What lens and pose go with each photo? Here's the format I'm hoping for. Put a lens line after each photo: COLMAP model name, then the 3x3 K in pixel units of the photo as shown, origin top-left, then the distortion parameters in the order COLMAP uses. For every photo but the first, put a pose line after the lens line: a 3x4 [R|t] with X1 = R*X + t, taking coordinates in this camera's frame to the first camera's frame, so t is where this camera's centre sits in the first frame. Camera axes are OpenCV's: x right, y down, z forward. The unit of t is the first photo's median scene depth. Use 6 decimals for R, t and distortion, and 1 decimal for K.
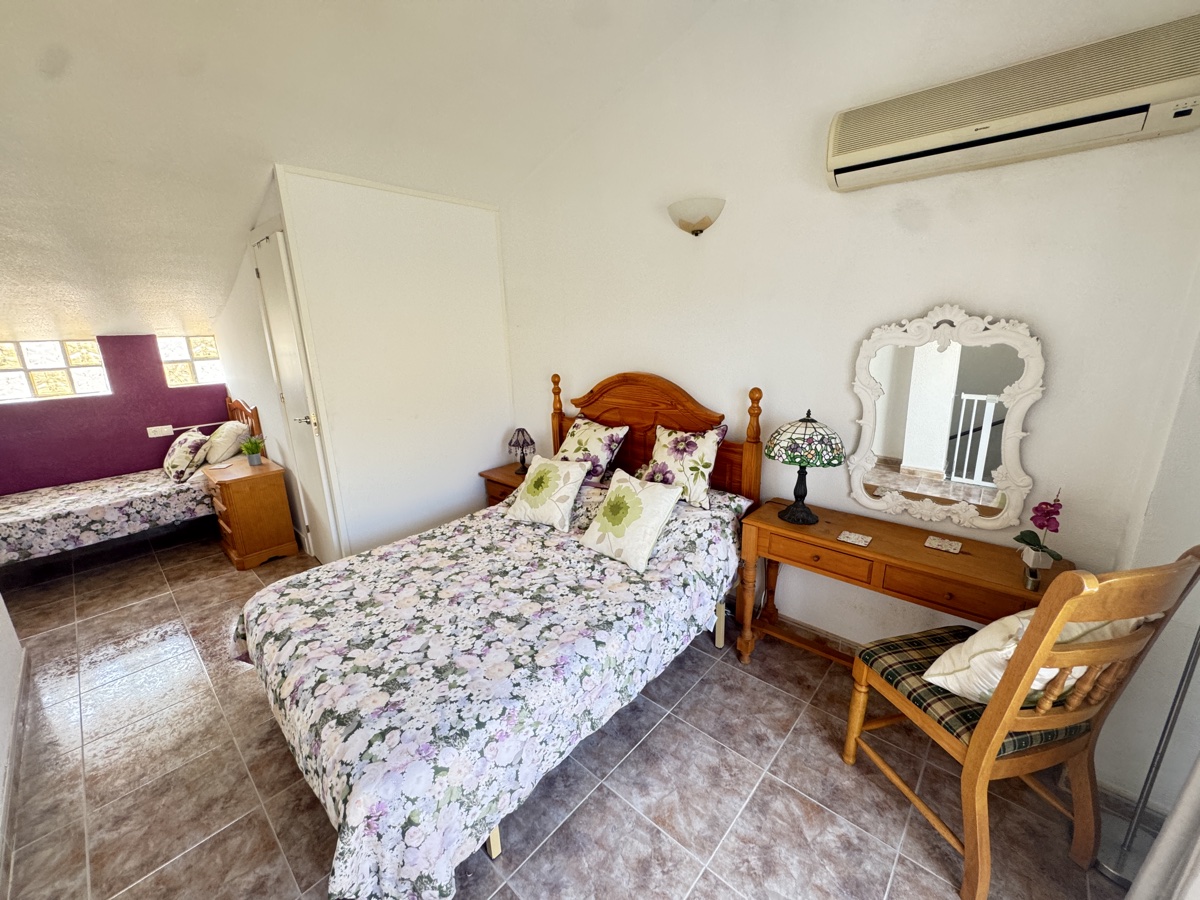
lens RADIAL K [[479.5, 0, 591.4], [0, 479.5, 450.8], [0, 0, 1]] dist [-0.002839, -0.000028]
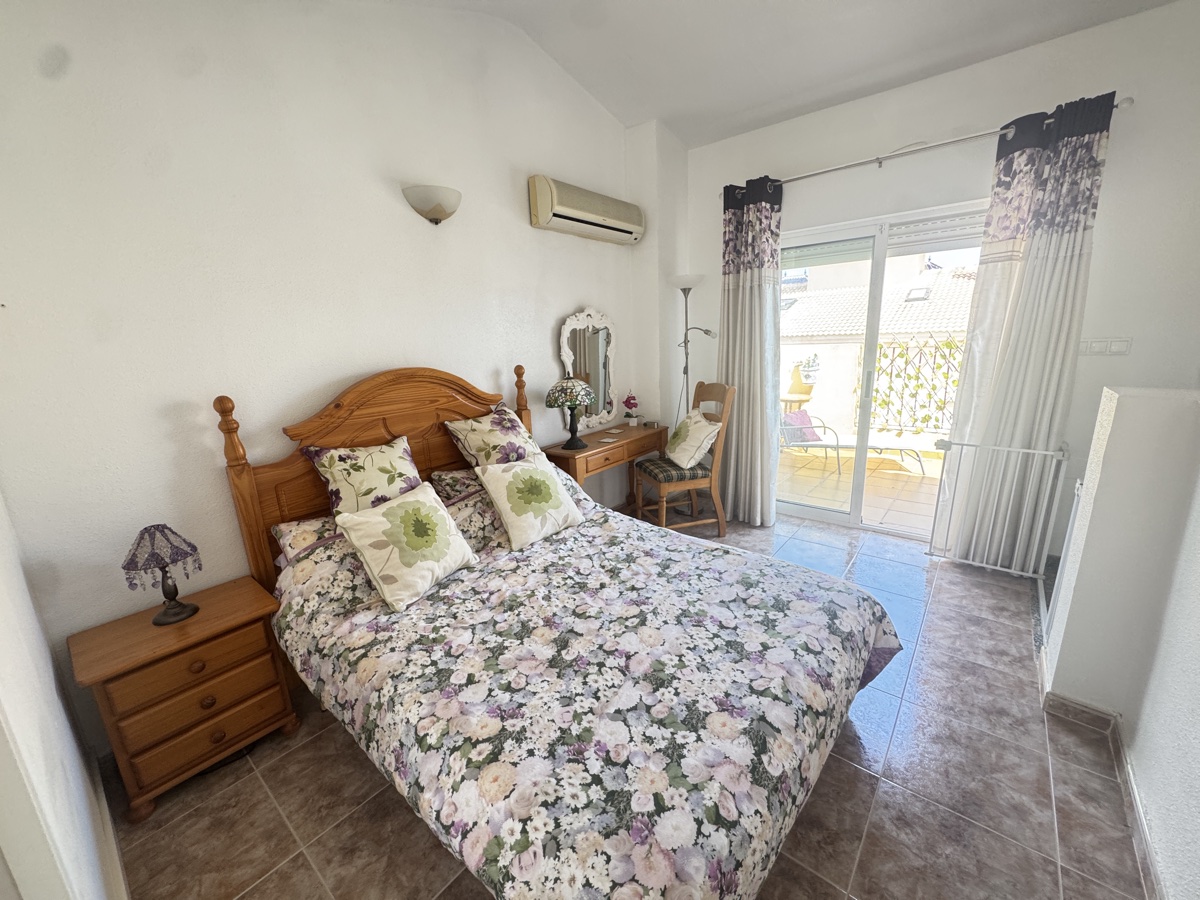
lens RADIAL K [[479.5, 0, 578.2], [0, 479.5, 468.2], [0, 0, 1]] dist [-0.002839, -0.000028]
pose [[-0.041297, -0.243026, 0.969140, -1.546045], [0.289346, 0.925496, 0.244411, -0.238097], [-0.956333, 0.290510, 0.032098, 1.455176]]
